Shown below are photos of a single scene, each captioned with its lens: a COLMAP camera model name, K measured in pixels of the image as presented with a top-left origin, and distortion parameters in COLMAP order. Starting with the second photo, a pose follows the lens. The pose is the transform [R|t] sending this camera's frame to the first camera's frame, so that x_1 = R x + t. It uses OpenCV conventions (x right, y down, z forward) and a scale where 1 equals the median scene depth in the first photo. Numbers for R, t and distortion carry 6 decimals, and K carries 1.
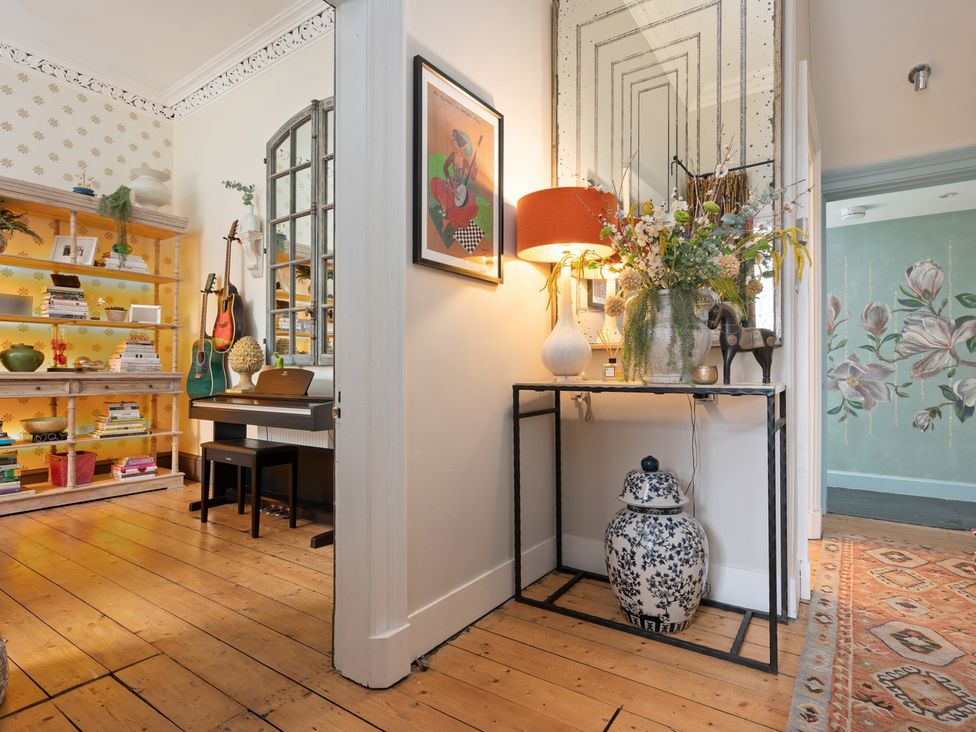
lens RADIAL K [[530.8, 0, 485.8], [0, 530.8, 365.9], [0, 0, 1]] dist [0.004450, 0.002497]
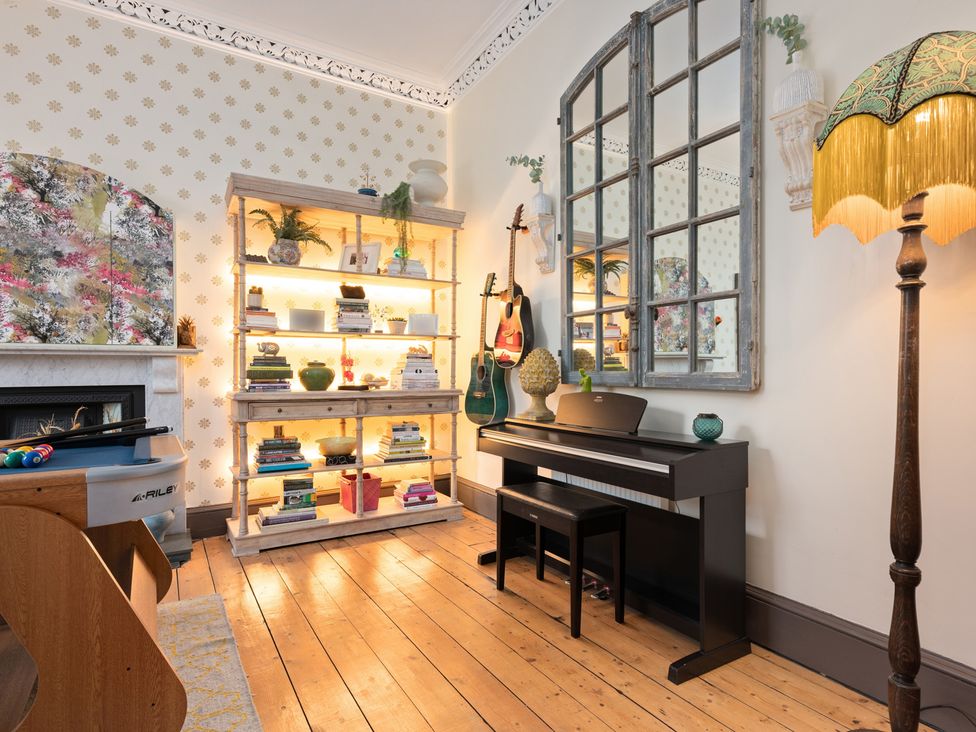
lens RADIAL K [[530.8, 0, 489.8], [0, 530.8, 371.6], [0, 0, 1]] dist [0.004450, 0.002497]
pose [[0.917798, -0.002093, -0.397043, -0.200223], [0.007074, 0.999914, 0.011080, -0.028806], [0.396986, -0.012978, 0.917733, 0.242686]]
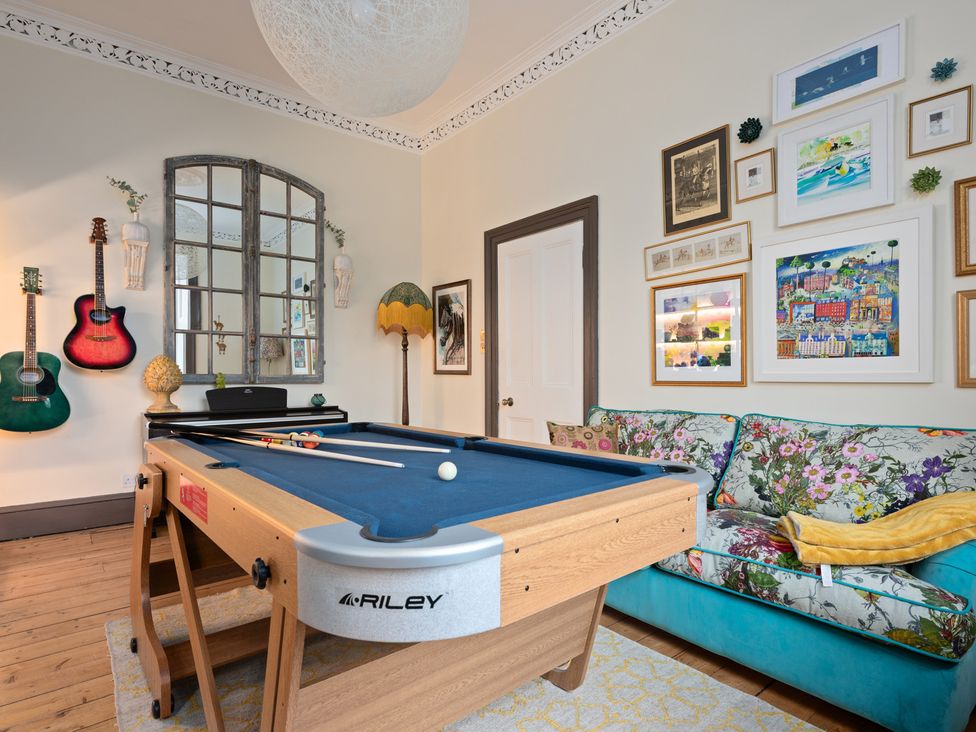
lens RADIAL K [[530.8, 0, 489.7], [0, 530.8, 371.3], [0, 0, 1]] dist [0.004450, 0.002497]
pose [[0.266464, 0.002559, 0.963841, -1.195993], [-0.009055, 0.999959, -0.000151, -0.031053], [-0.963802, -0.008687, 0.266477, 0.164069]]
